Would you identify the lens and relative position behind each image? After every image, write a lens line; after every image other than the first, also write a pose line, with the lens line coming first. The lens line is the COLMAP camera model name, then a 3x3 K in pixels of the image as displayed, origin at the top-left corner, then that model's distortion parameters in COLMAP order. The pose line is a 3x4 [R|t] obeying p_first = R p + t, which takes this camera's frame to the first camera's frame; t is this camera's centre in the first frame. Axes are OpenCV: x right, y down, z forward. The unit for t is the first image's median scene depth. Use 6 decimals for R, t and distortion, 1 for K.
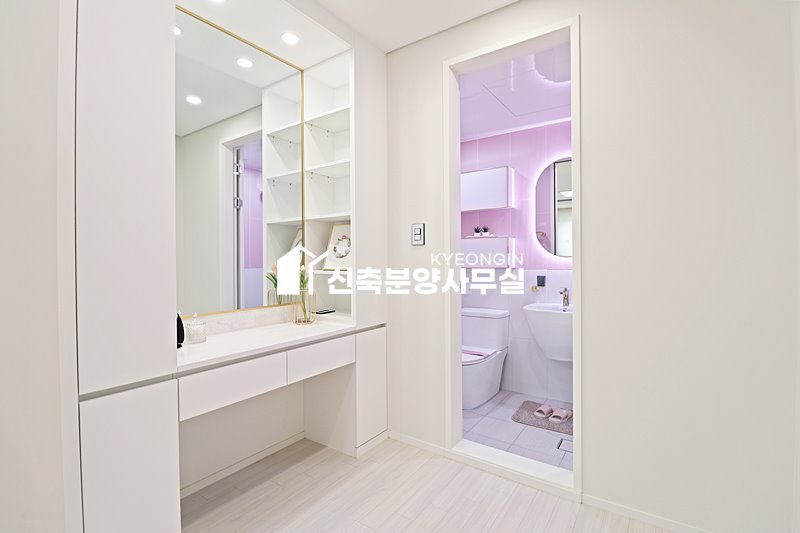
lens RADIAL K [[369.6, 0, 399.3], [0, 369.6, 258.5], [0, 0, 1]] dist [-0.004219, -0.009560]
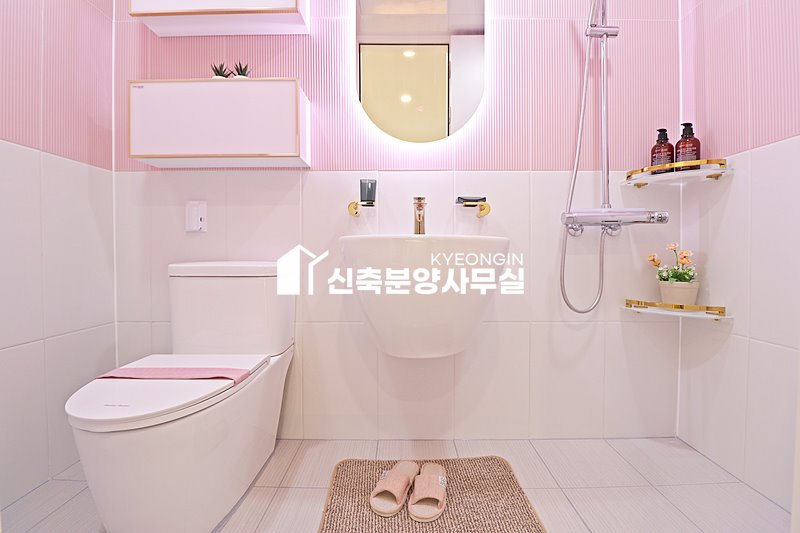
lens RADIAL K [[369.6, 0, 404.2], [0, 369.6, 264.0], [0, 0, 1]] dist [-0.004219, -0.009560]
pose [[0.816384, -0.004671, 0.577491, 0.150332], [-0.000625, 0.999960, 0.008972, 0.143858], [-0.577509, -0.007686, 0.816348, 0.582751]]
